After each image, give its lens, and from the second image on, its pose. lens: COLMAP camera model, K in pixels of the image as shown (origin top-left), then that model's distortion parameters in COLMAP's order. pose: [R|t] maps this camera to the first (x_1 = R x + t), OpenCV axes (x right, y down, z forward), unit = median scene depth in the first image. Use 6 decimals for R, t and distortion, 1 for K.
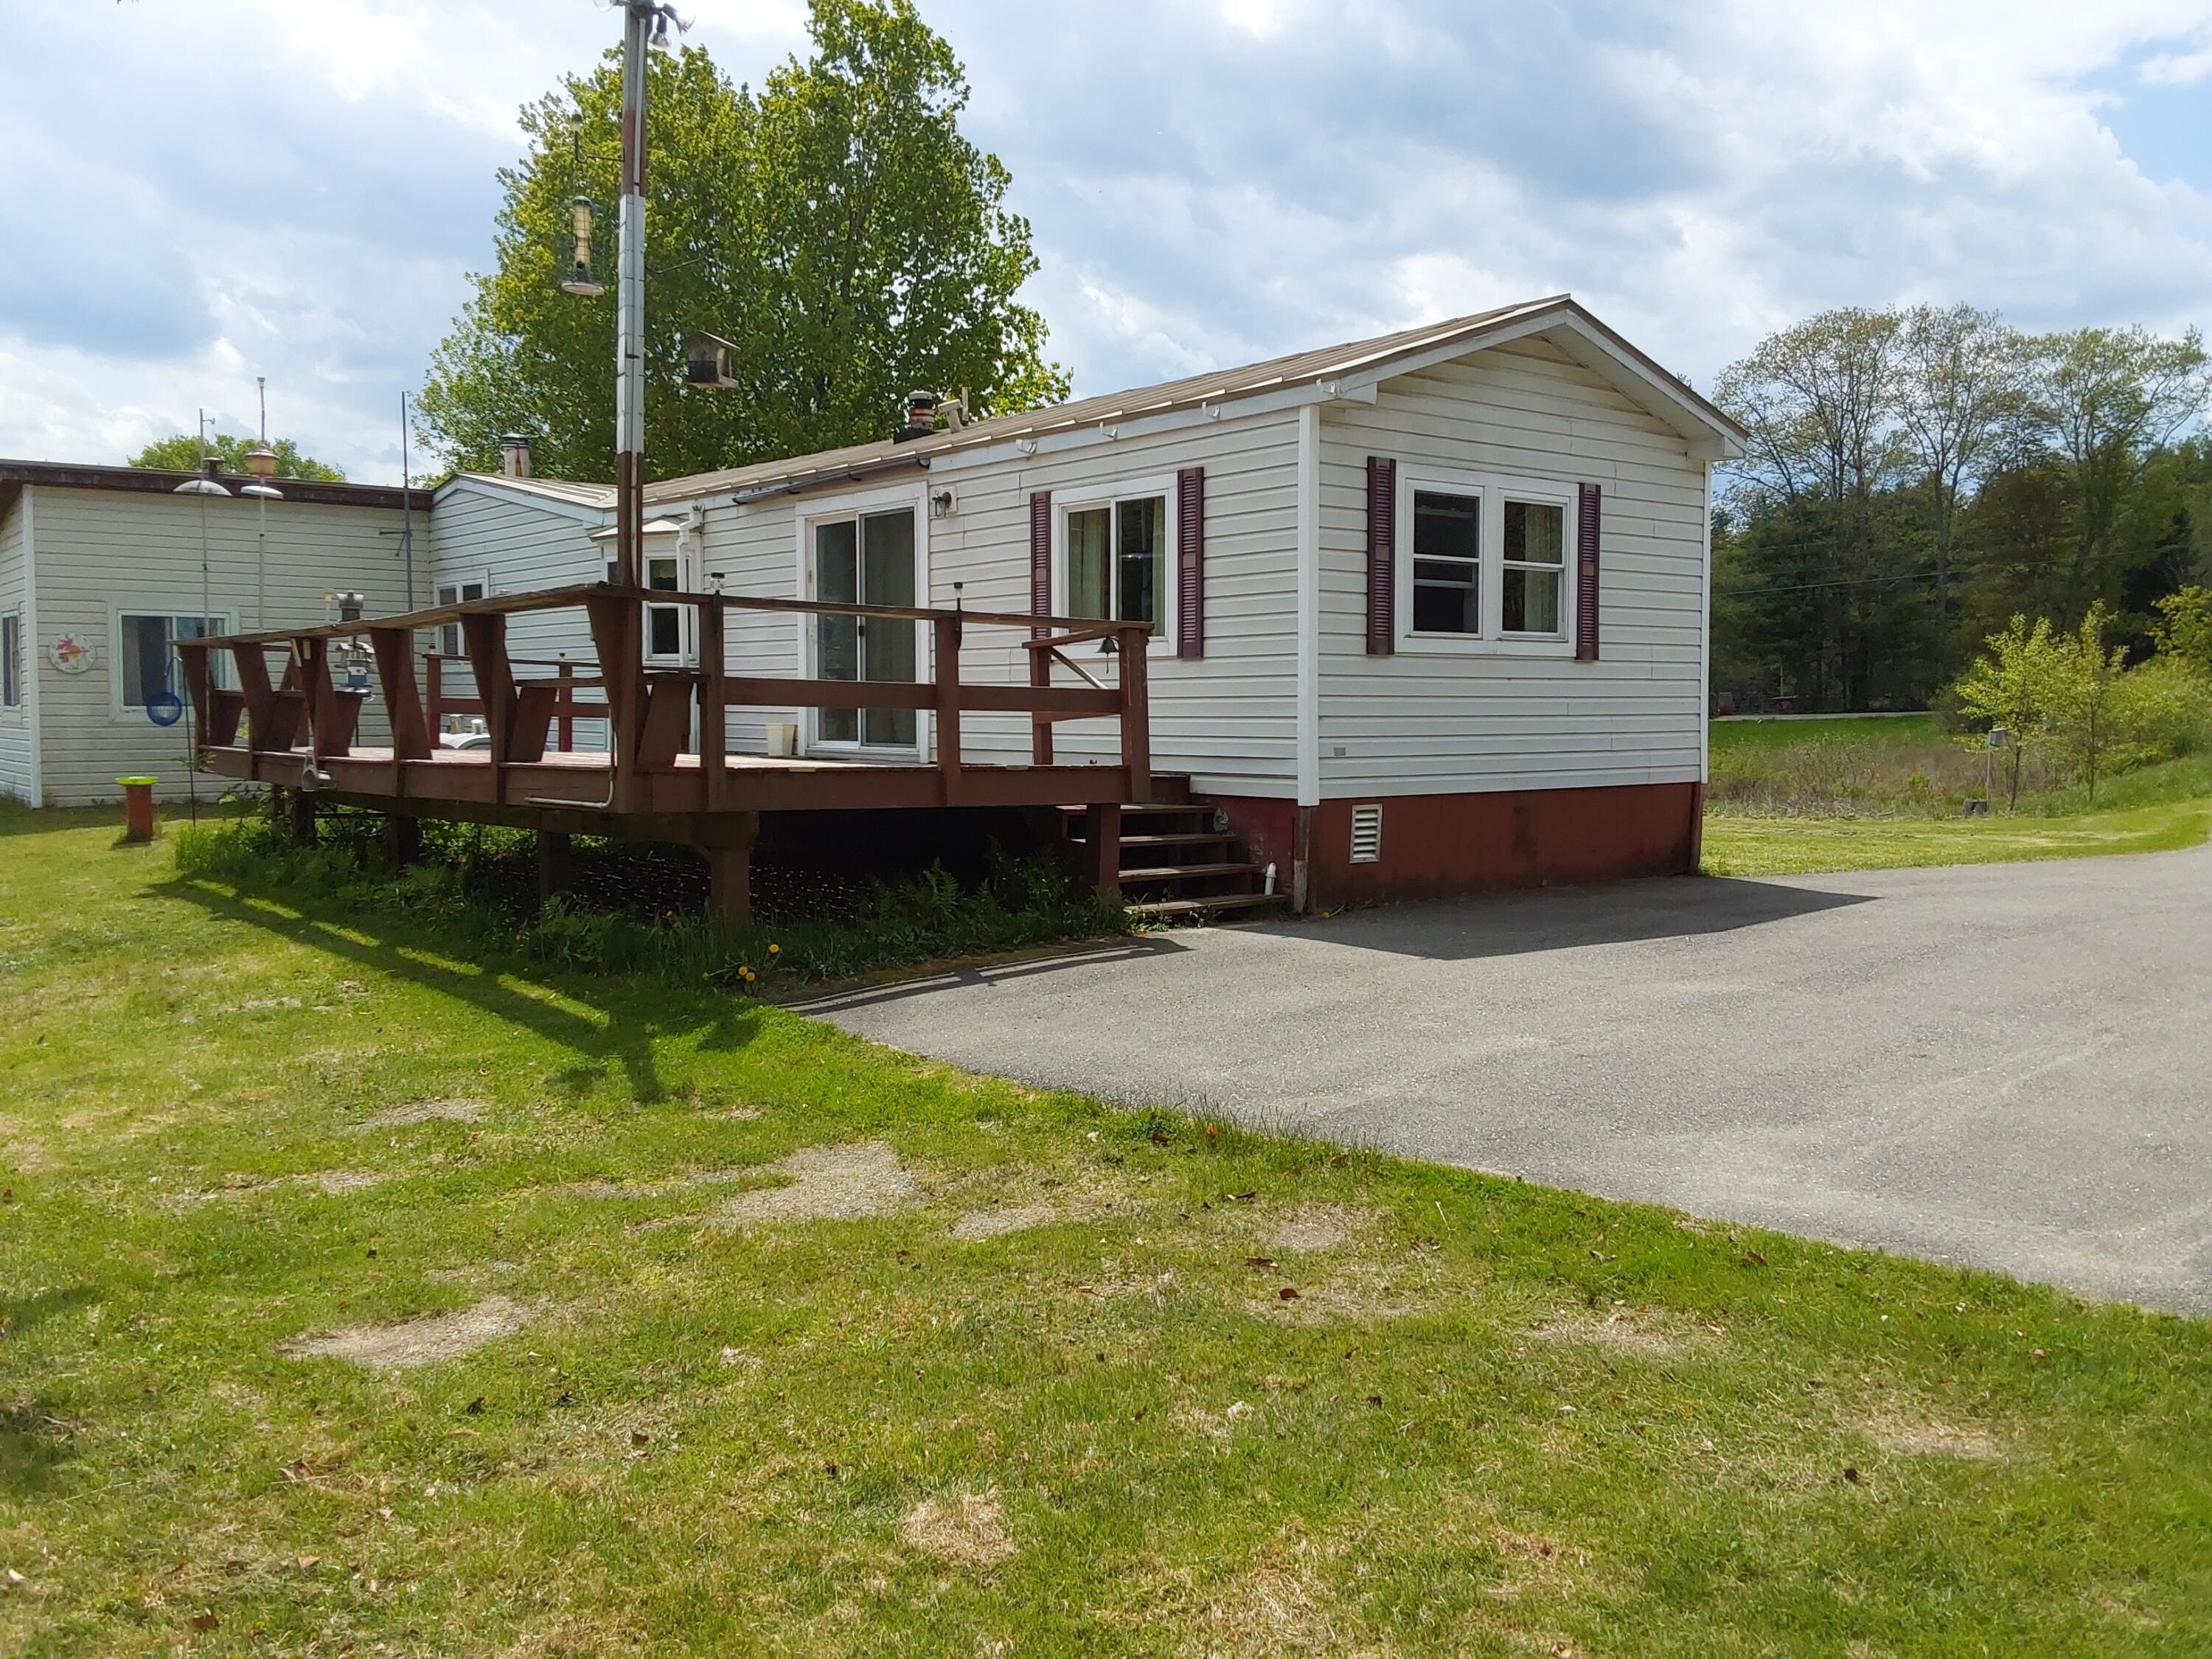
lens RADIAL K [[1904.7, 0, 1106.0], [0, 1904.7, 829.5], [0, 0, 1]] dist [0.178184, -0.248608]
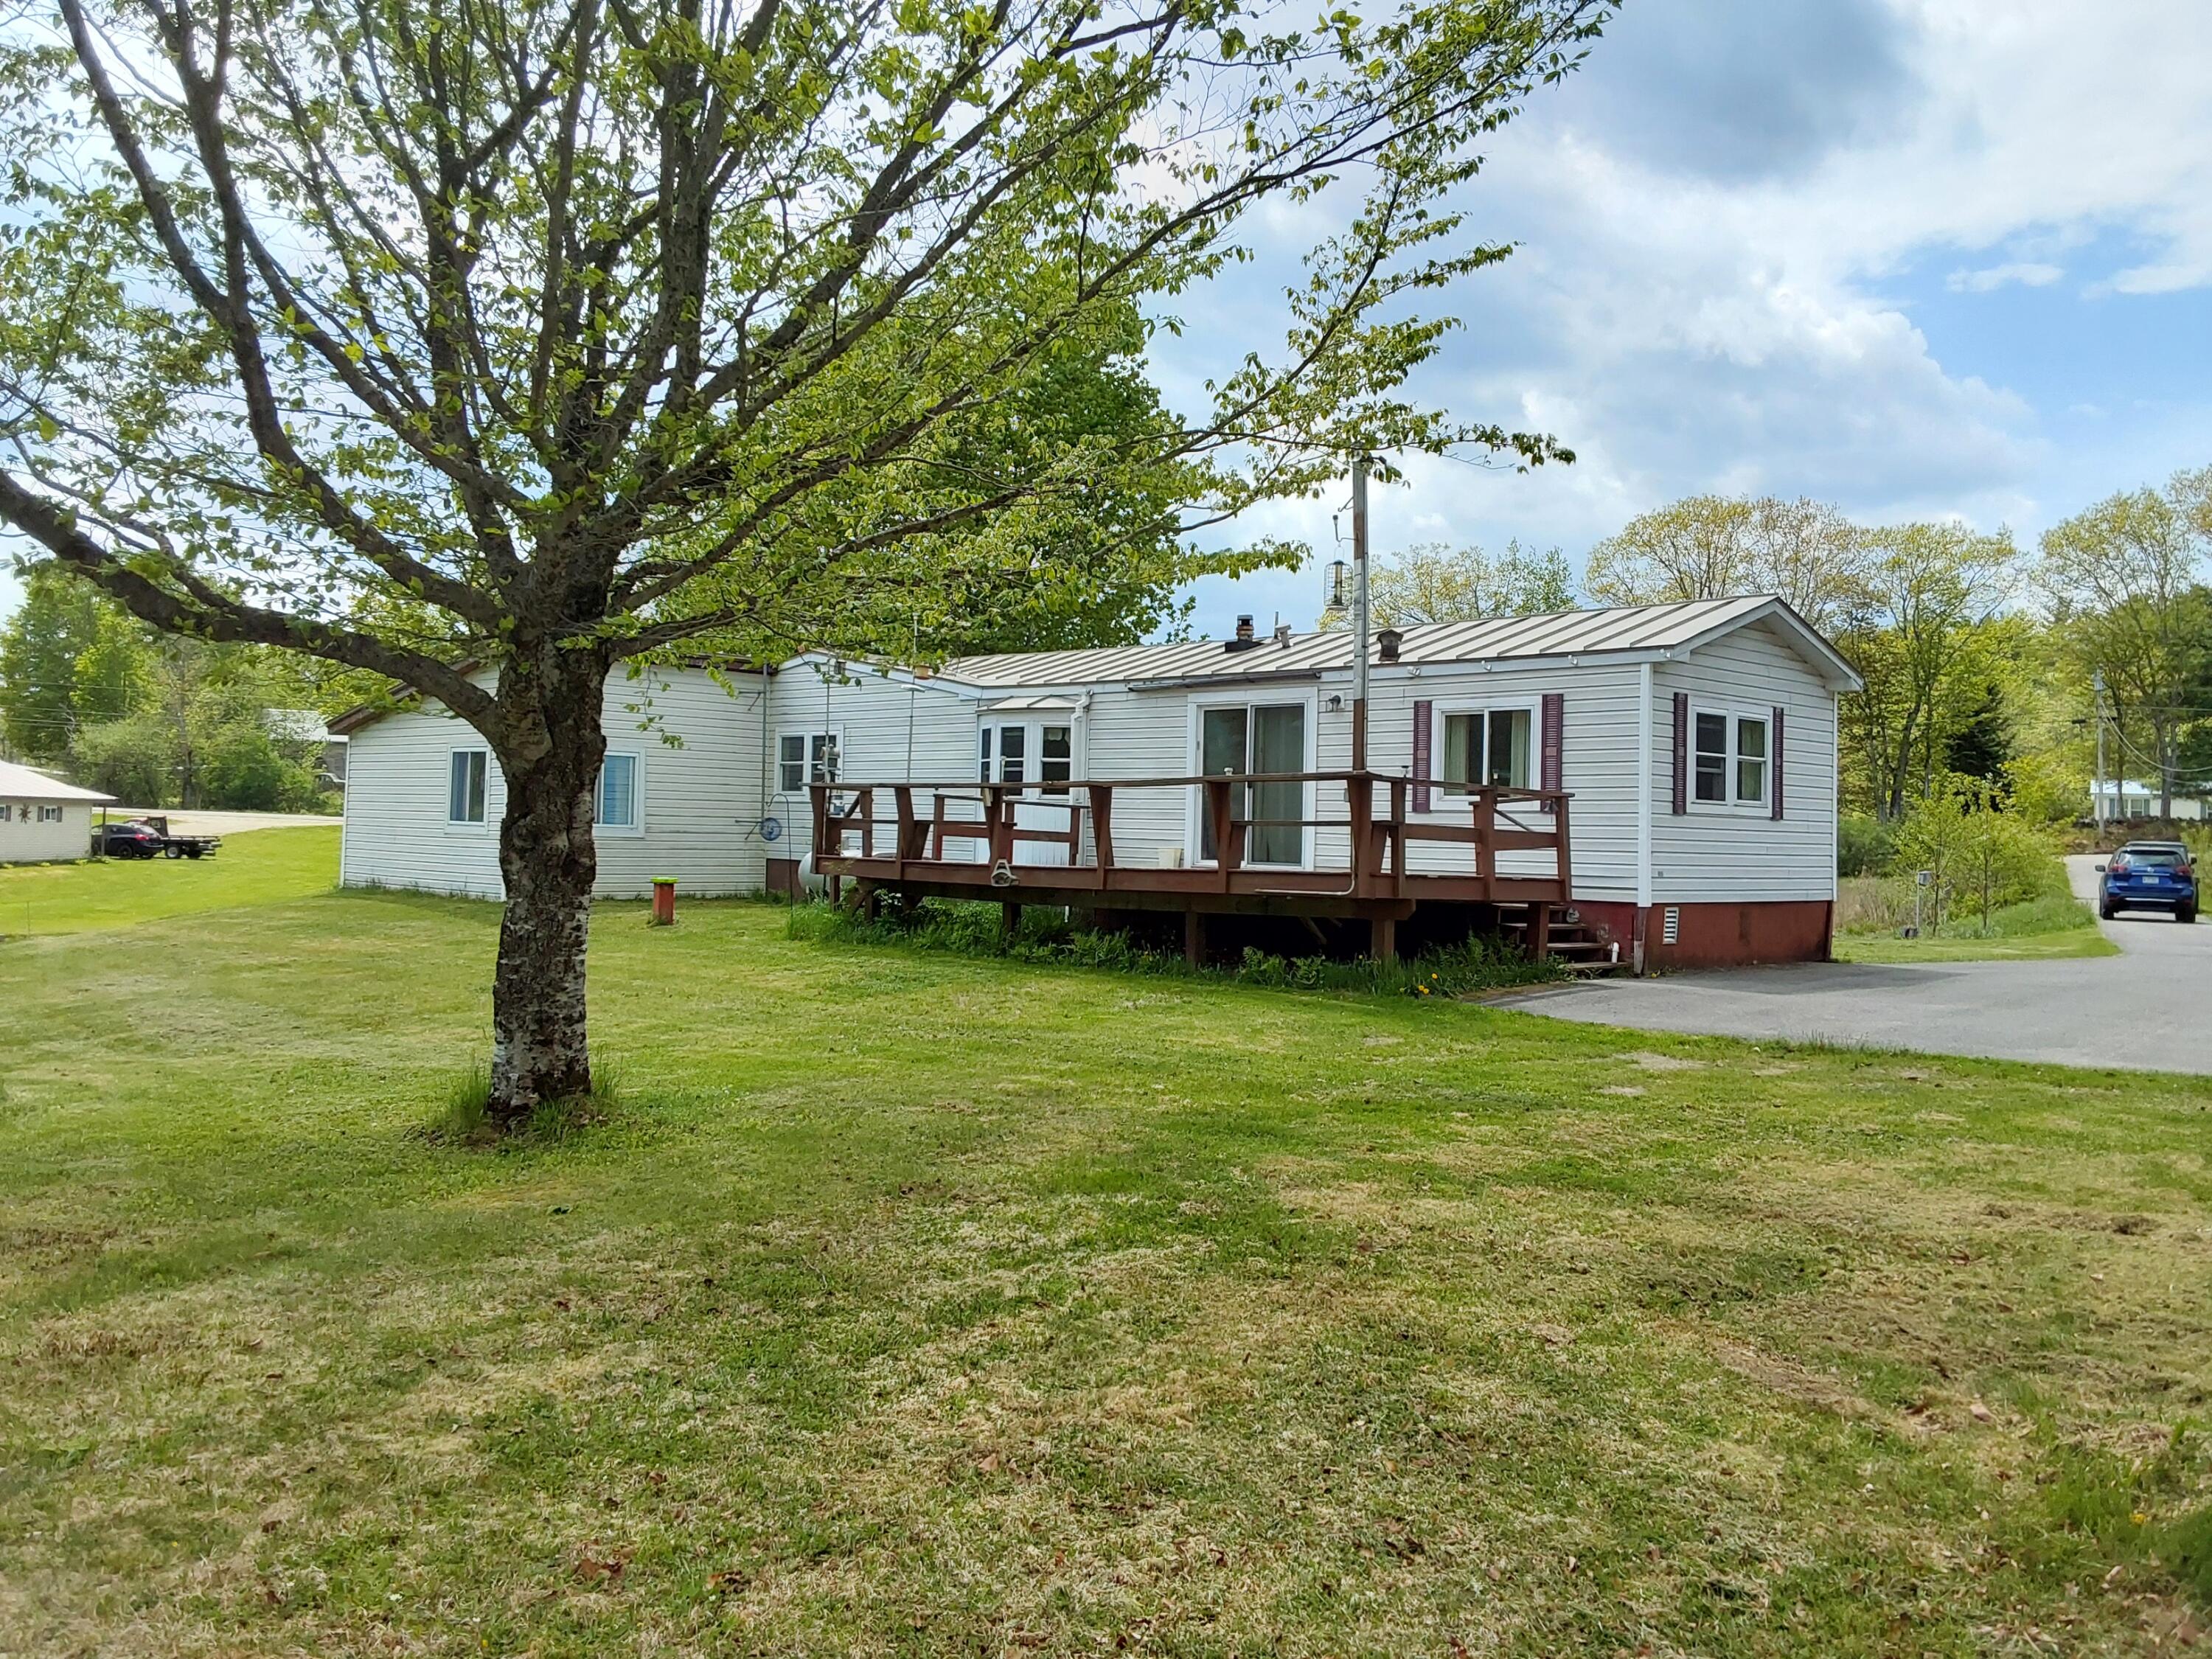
lens RADIAL K [[1904.7, 0, 1106.0], [0, 1904.7, 829.5], [0, 0, 1]] dist [0.178184, -0.248608]
pose [[0.995986, 0.023746, 0.086301, -0.424413], [-0.018092, 0.997674, -0.065720, 0.032740], [-0.087661, 0.063895, 0.994099, -0.504468]]
